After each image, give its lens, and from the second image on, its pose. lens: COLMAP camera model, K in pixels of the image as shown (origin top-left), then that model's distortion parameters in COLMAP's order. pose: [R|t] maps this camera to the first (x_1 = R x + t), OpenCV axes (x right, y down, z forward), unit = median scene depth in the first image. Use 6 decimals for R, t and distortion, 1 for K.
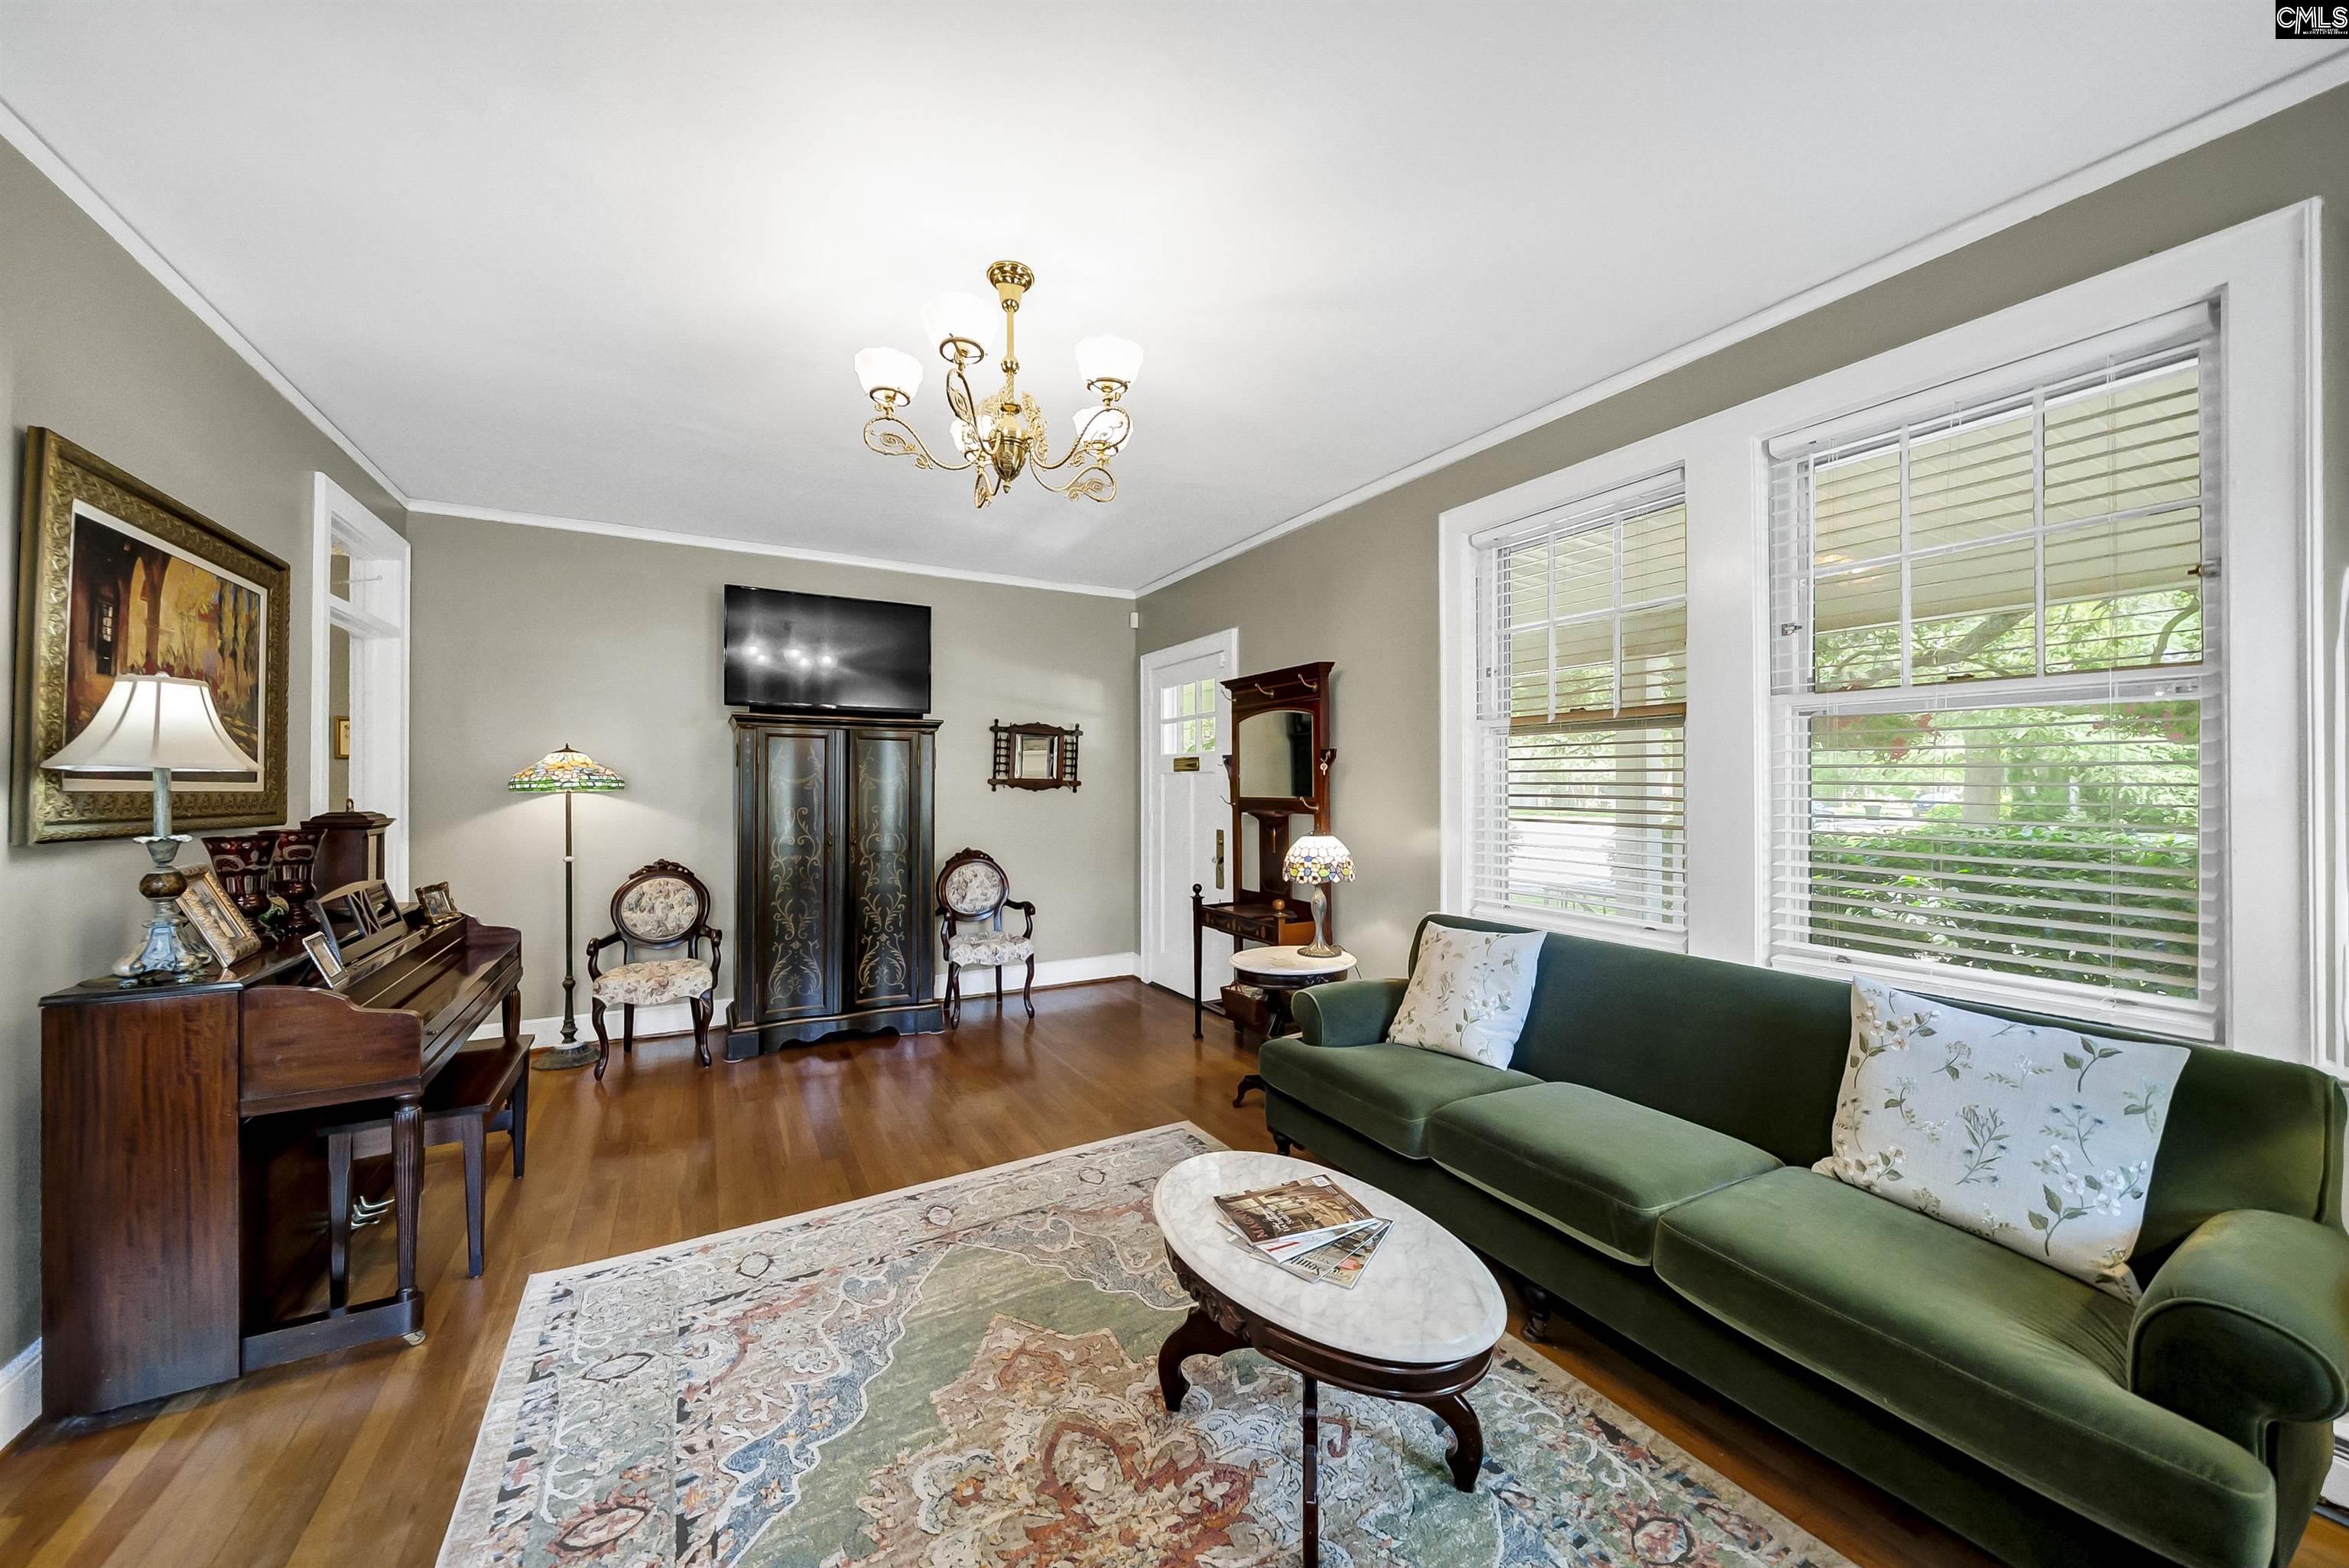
lens RADIAL K [[842.0, 0, 1119.7], [0, 842.0, 780.2], [0, 0, 1]] dist [-0.000618, -0.002979]
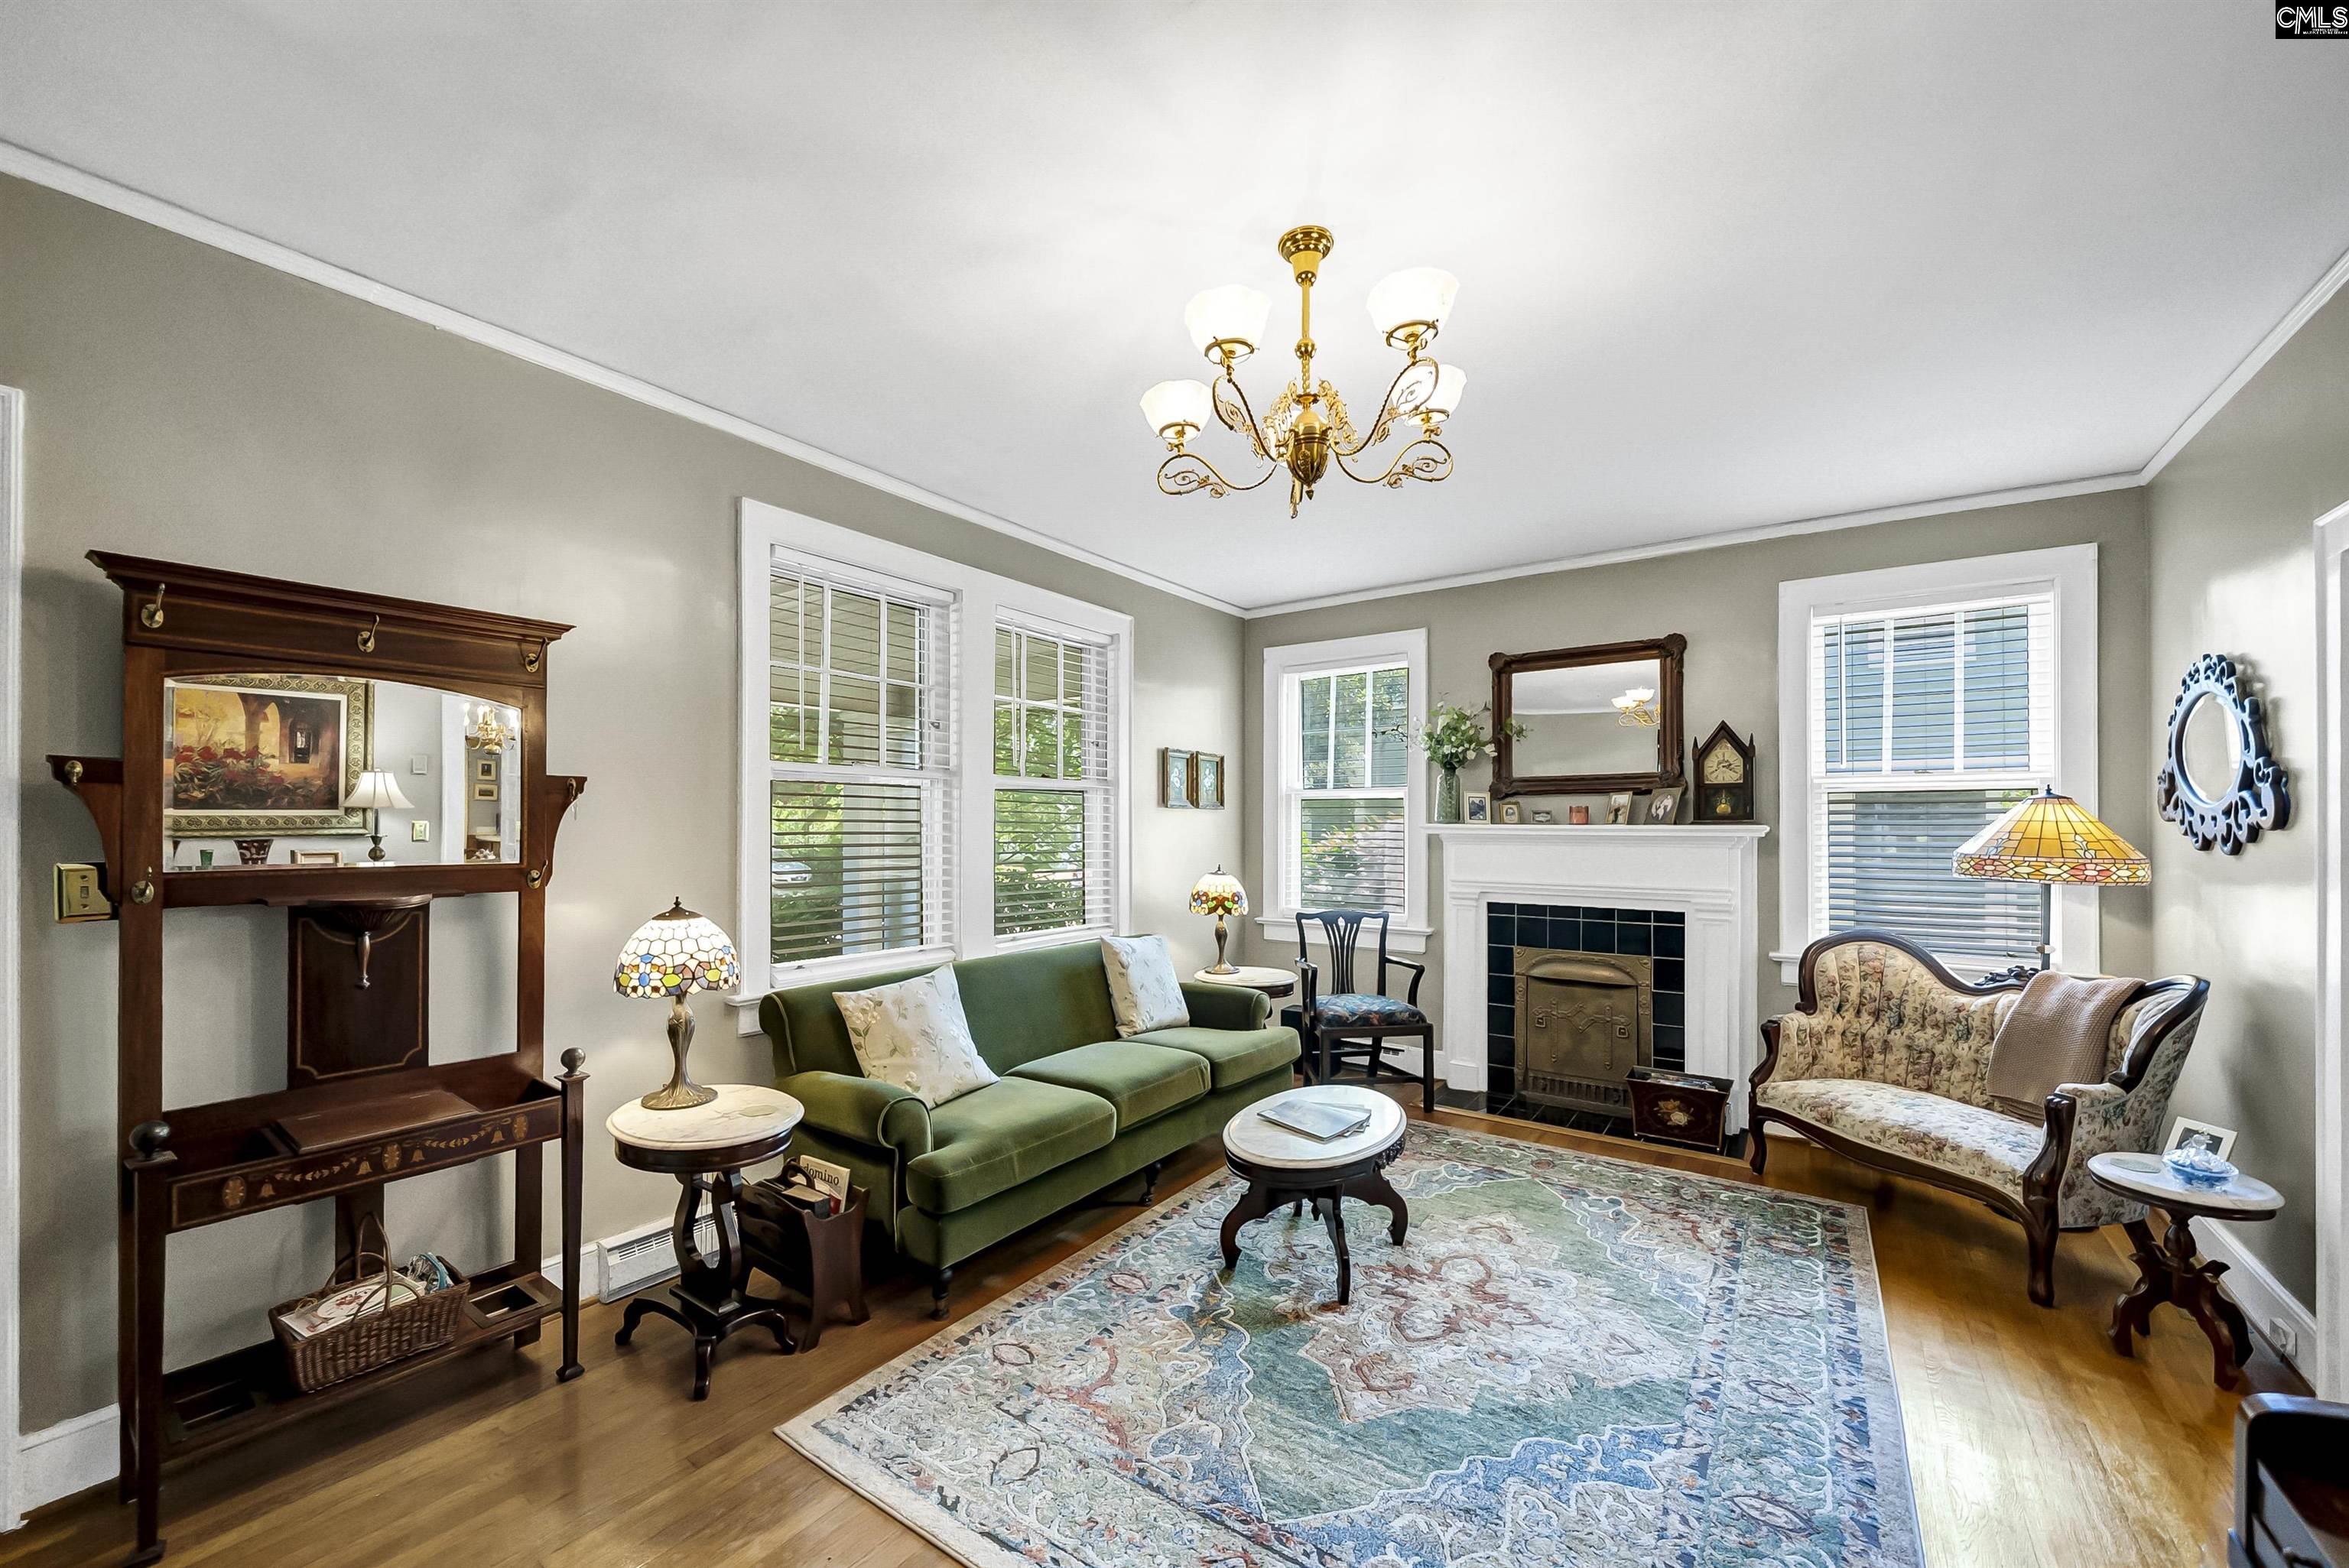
lens RADIAL K [[899.8, 0, 1241.2], [0, 899.8, 815.5], [0, 0, 1]] dist [-0.001278, -0.000156]
pose [[-0.513908, 0.006846, 0.857818, -0.869964], [-0.008921, 0.999871, -0.013325, -0.008267], [-0.857799, -0.014500, -0.513781, 1.508645]]
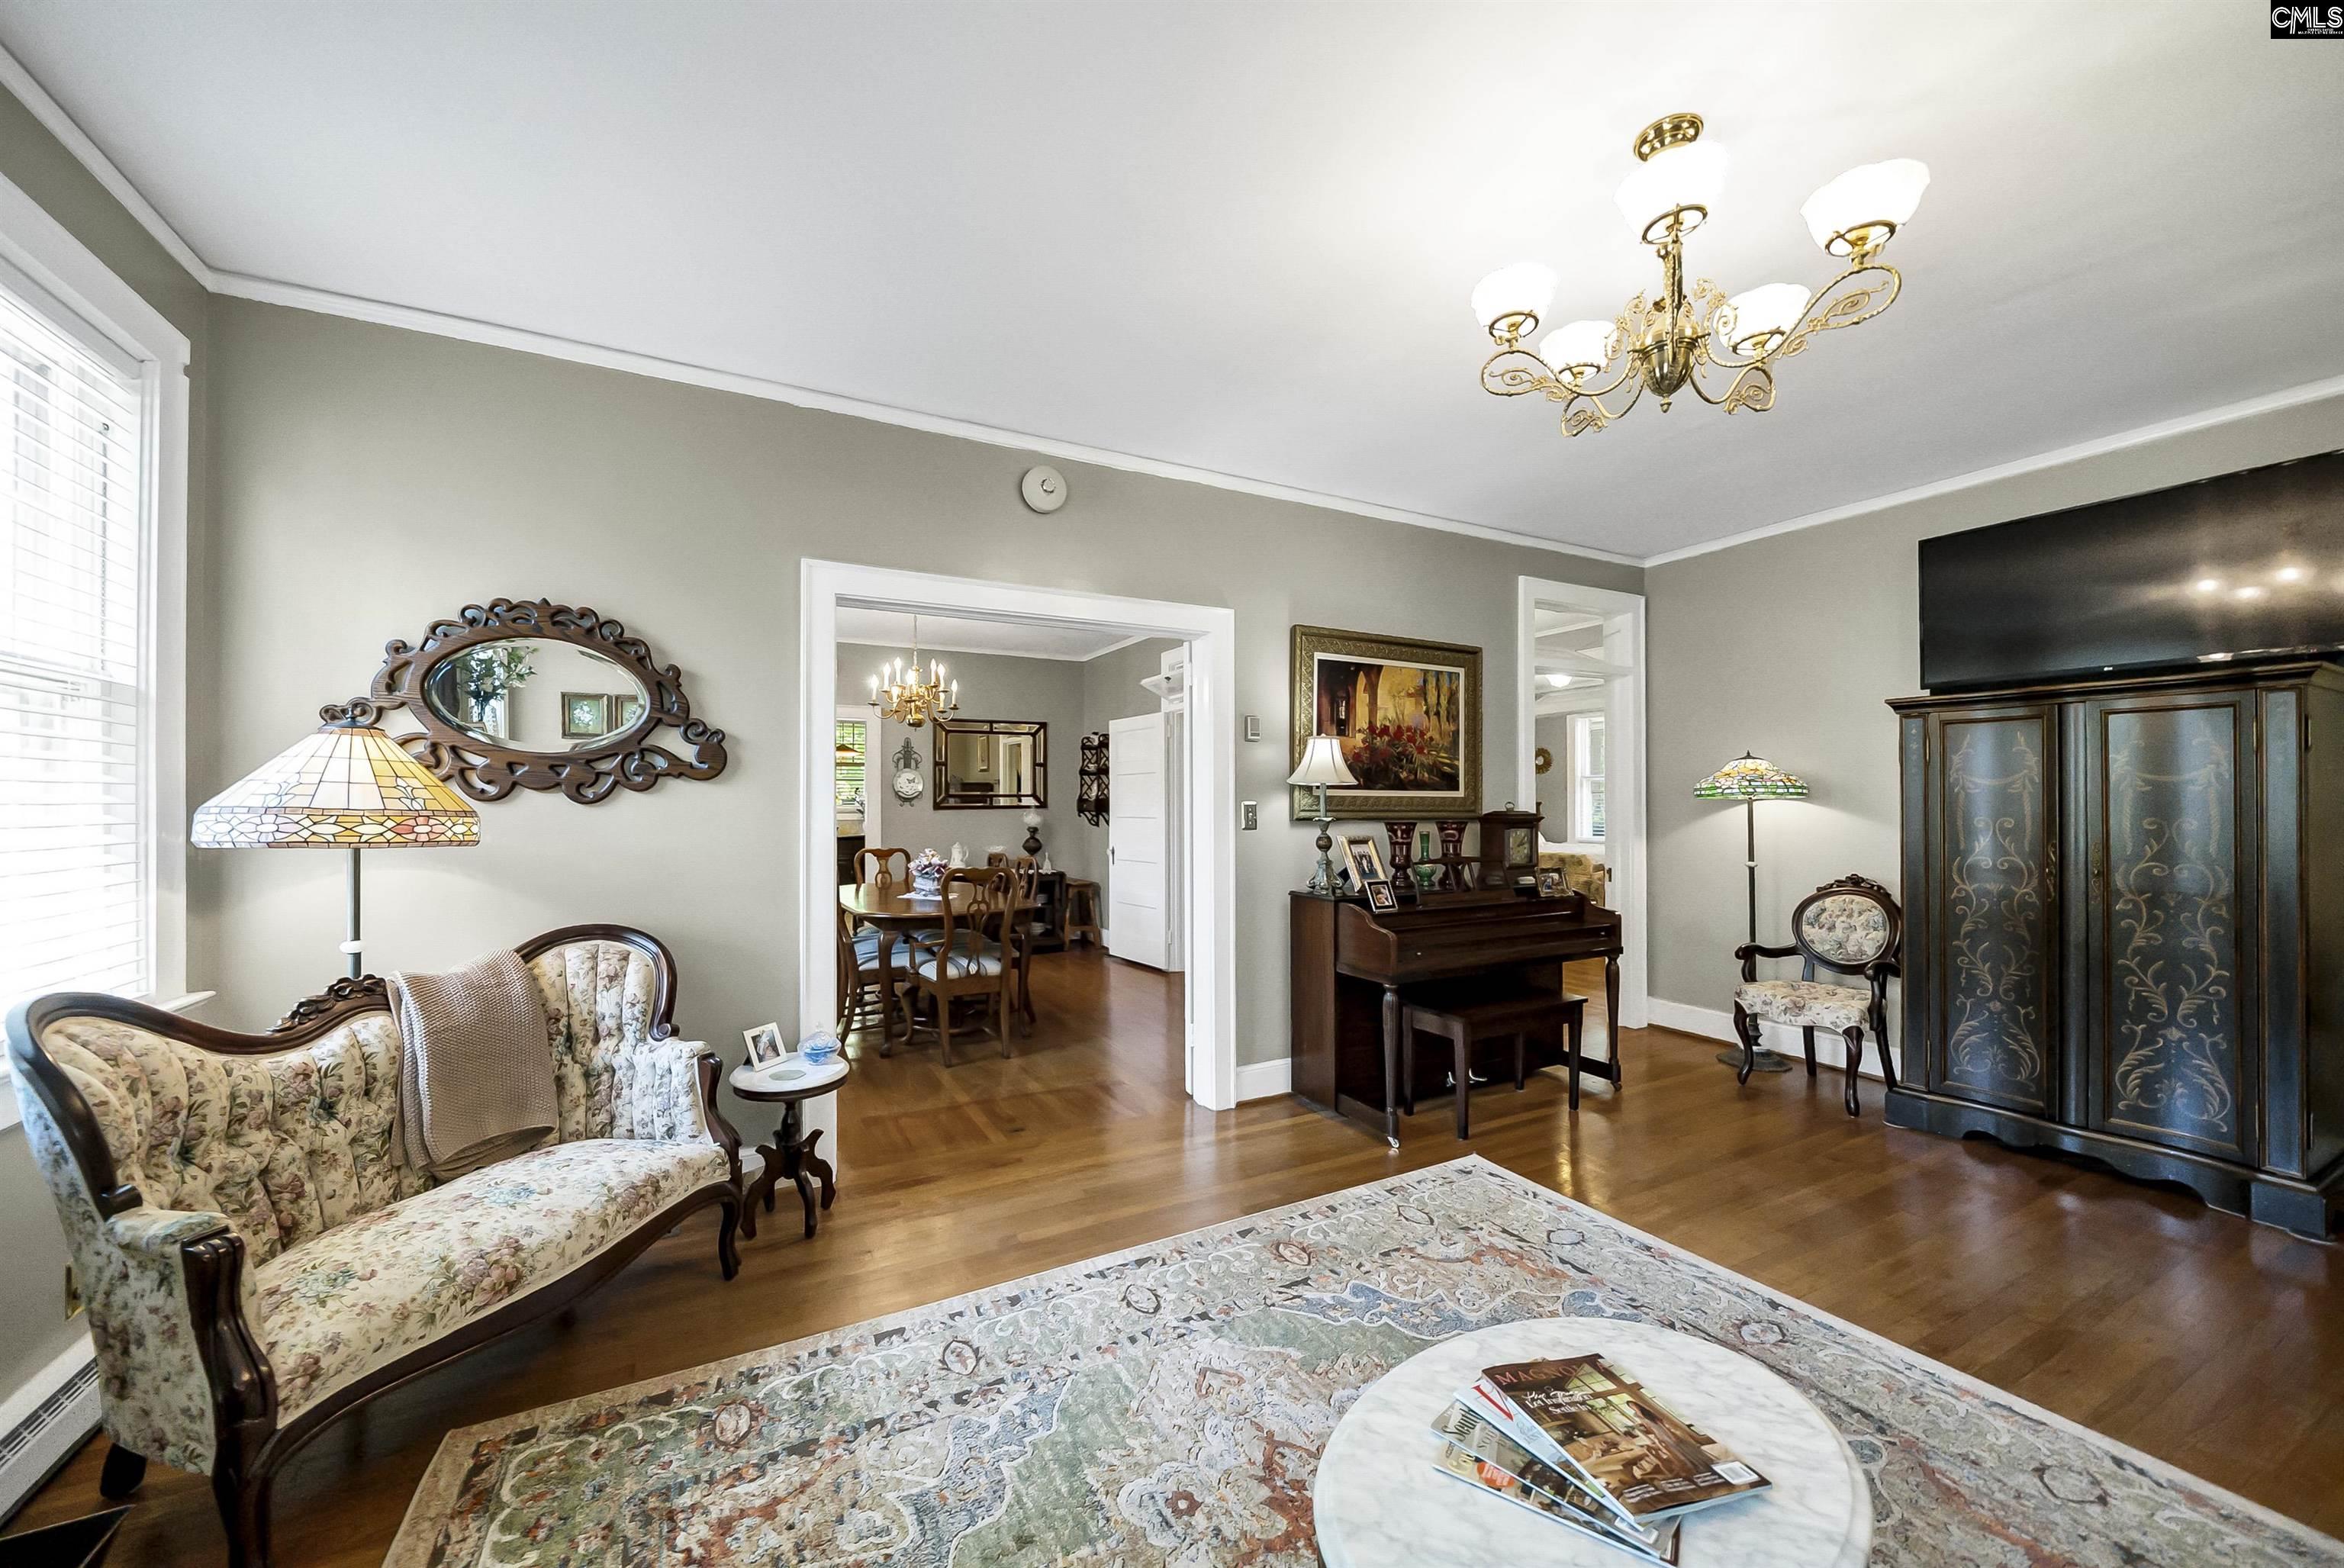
lens RADIAL K [[832.5, 0, 1138.6], [0, 832.5, 796.6], [0, 0, 1]] dist [-0.003167, -0.000123]
pose [[-0.030681, -0.010703, -0.999472, 0.659173], [0.009062, 0.999899, -0.010986, 0.028475], [0.999488, -0.009394, -0.030581, 0.517050]]
